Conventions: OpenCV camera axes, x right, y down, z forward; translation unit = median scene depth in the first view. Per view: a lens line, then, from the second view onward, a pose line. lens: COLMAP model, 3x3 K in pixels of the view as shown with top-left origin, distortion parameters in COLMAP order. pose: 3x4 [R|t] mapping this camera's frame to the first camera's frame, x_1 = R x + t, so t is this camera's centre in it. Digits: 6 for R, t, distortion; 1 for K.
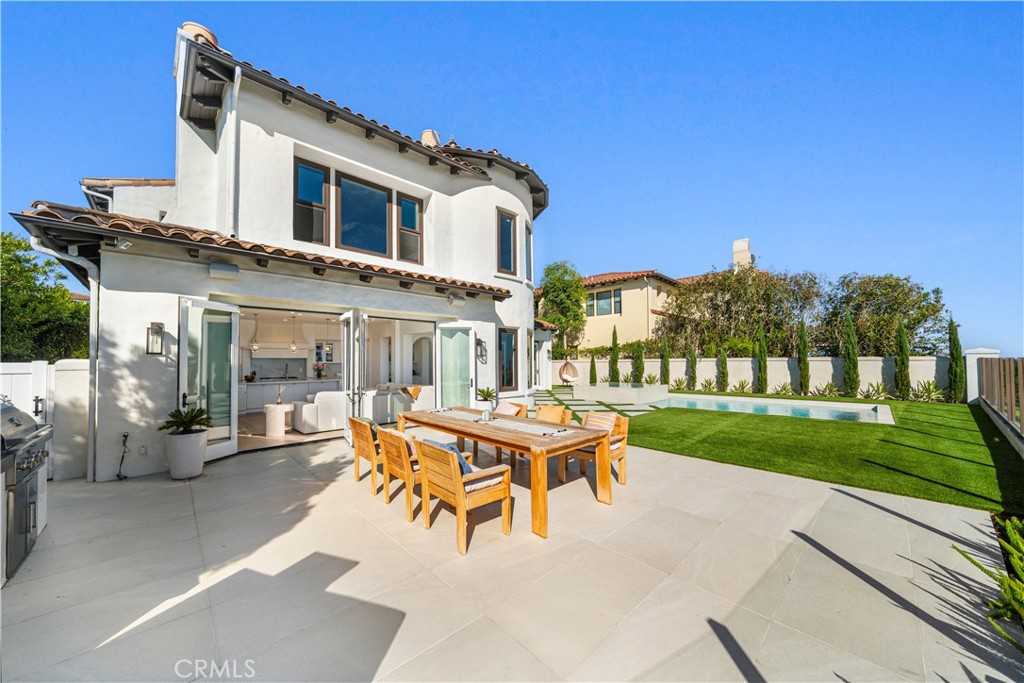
lens RADIAL K [[362.3, 0, 511.6], [0, 362.3, 353.2], [0, 0, 1]] dist [-0.002610, -0.000390]
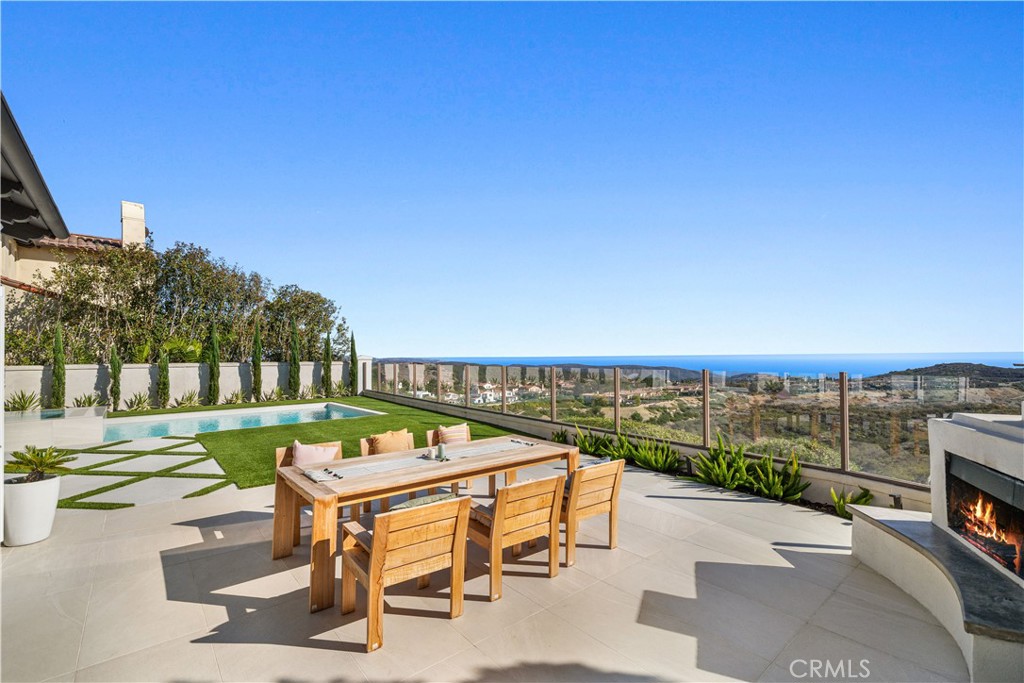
lens RADIAL K [[443.5, 0, 505.7], [0, 443.5, 345.7], [0, 0, 1]] dist [0.000676, -0.000762]
pose [[0.040329, 0.029890, 0.998739, -0.526931], [-0.017181, 0.999425, -0.029217, -0.015067], [-0.999039, -0.015981, 0.040819, 0.430459]]
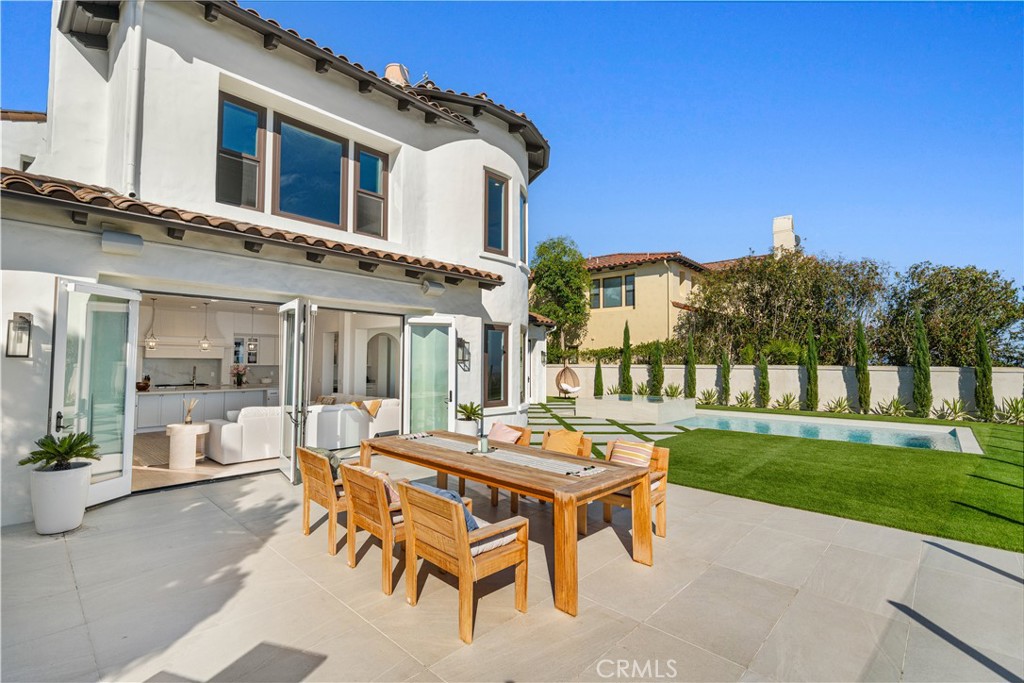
lens RADIAL K [[468.1, 0, 510.5], [0, 468.1, 341.6], [0, 0, 1]] dist [0.003736, 0.000307]
pose [[0.998500, 0.015598, 0.052492, -0.035813], [-0.014401, 0.999630, -0.023092, -0.011282], [-0.052832, 0.022302, 0.998354, 0.010565]]
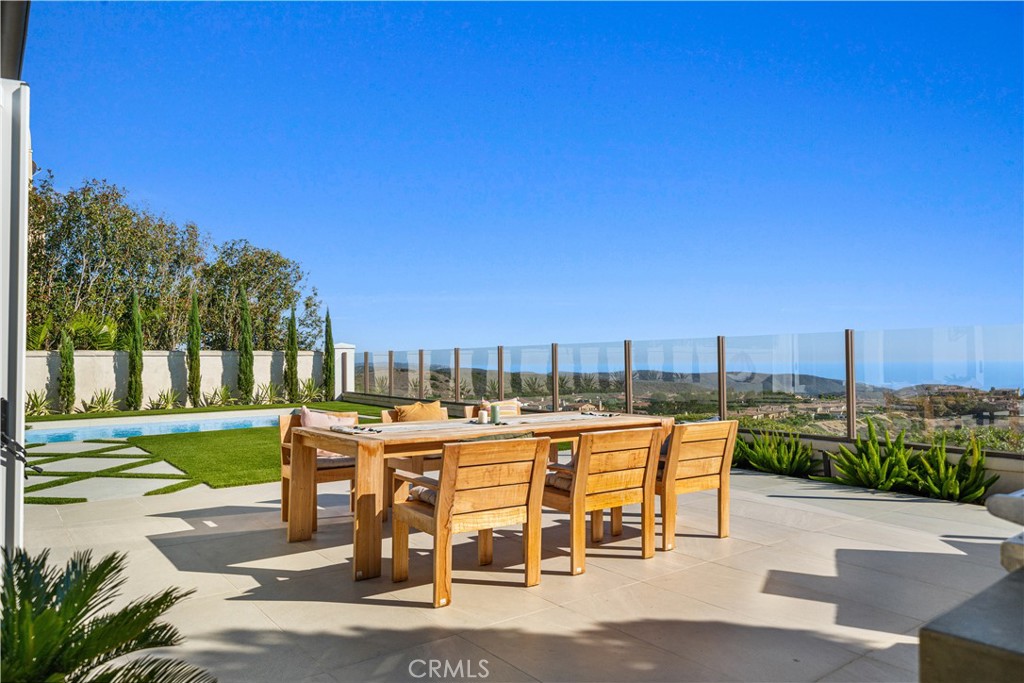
lens RADIAL K [[685.8, 0, 514.6], [0, 685.8, 334.3], [0, 0, 1]] dist [0.001048, 0.001335]
pose [[0.079132, 0.044762, 0.995859, -0.619907], [-0.009627, 0.998979, -0.044137, 0.047627], [-0.996818, -0.006094, 0.079483, 0.458386]]
